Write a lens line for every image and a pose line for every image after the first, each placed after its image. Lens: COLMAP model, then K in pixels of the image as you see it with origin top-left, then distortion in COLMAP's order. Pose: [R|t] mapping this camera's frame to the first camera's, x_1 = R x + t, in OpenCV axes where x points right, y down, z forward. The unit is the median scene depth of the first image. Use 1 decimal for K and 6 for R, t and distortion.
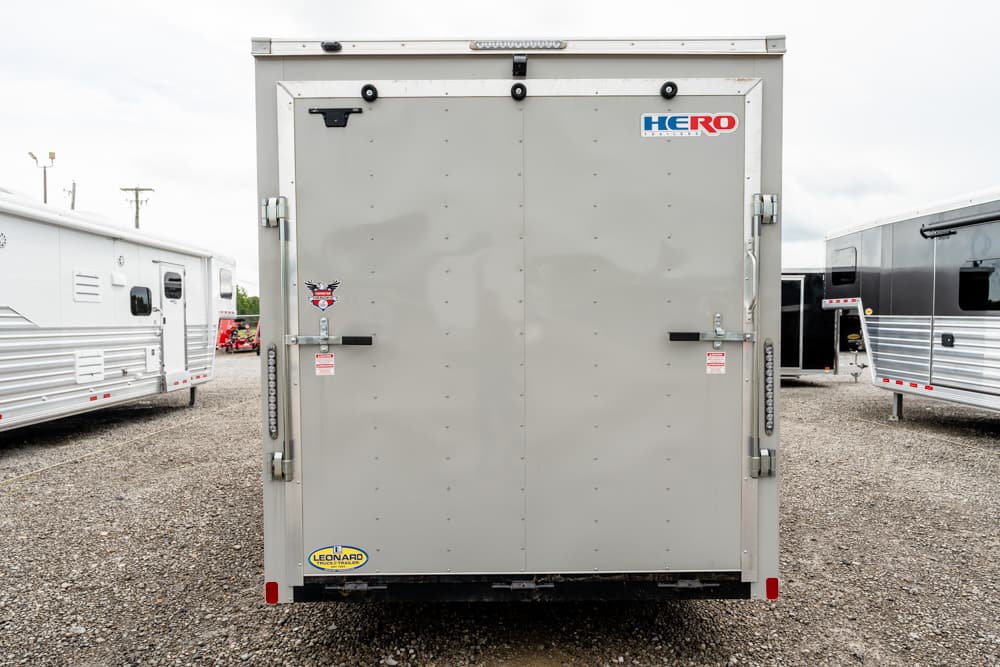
lens RADIAL K [[654.2, 0, 500.0], [0, 654.2, 333.5], [0, 0, 1]] dist [0.001706, 0.001033]
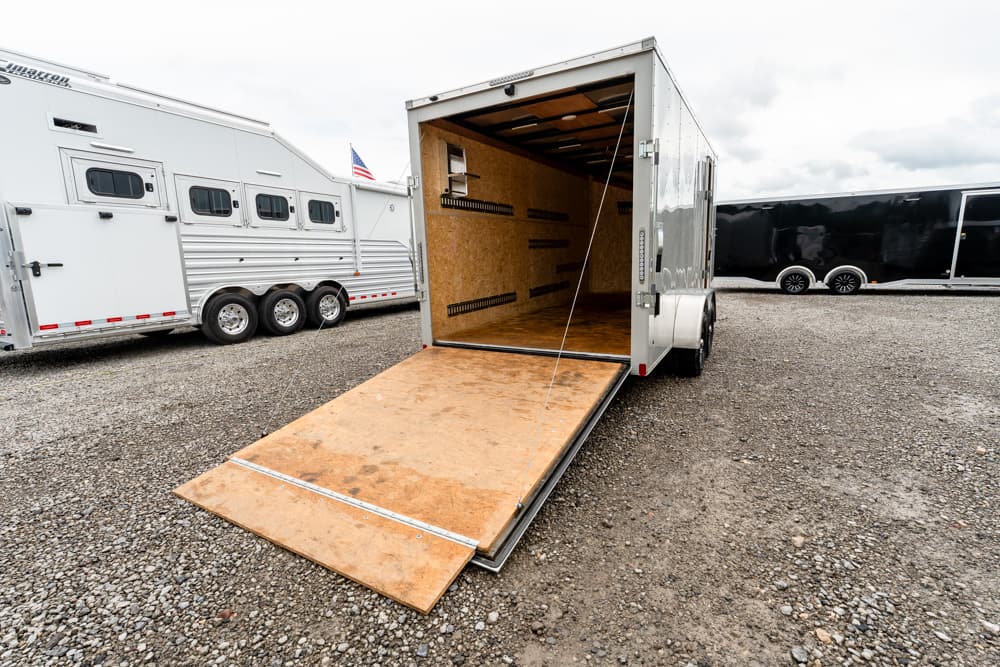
lens RADIAL K [[452.4, 0, 501.8], [0, 452.4, 331.2], [0, 0, 1]] dist [-0.001249, -0.000308]
pose [[0.863203, 0.061051, -0.501153, 0.209167], [0.015135, 0.989086, 0.146560, 0.029188], [0.504631, -0.134096, 0.852857, -0.072249]]
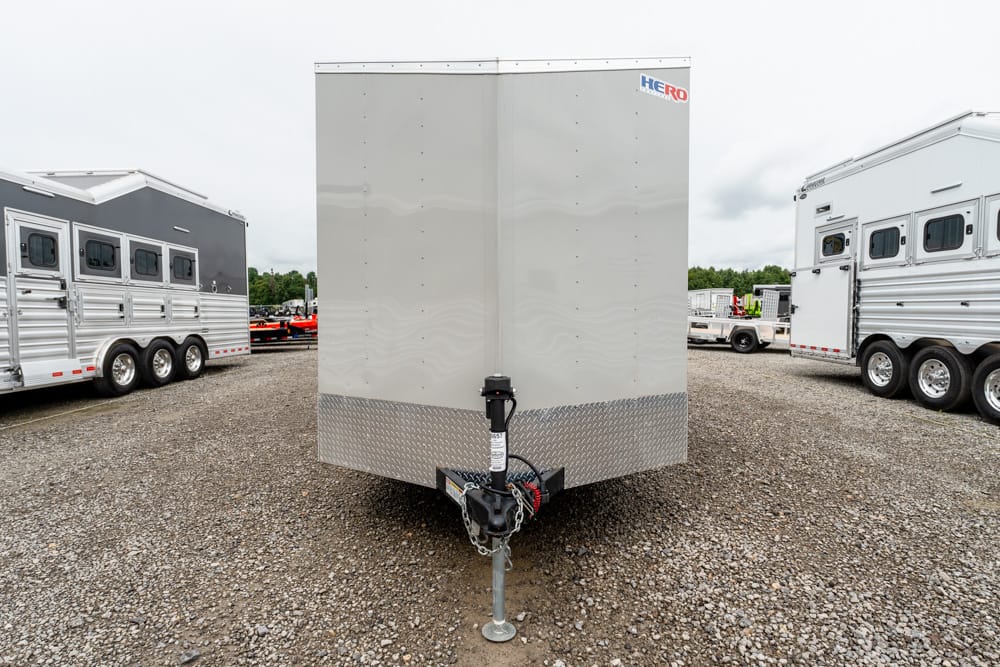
lens RADIAL K [[546.1, 0, 503.4], [0, 546.1, 332.3], [0, 0, 1]] dist [0.000469, -0.000149]
pose [[-0.999928, 0.010919, 0.004957, 0.004170], [0.011199, 0.998102, 0.060560, 0.000414], [-0.004287, 0.060611, -0.998152, 1.197650]]
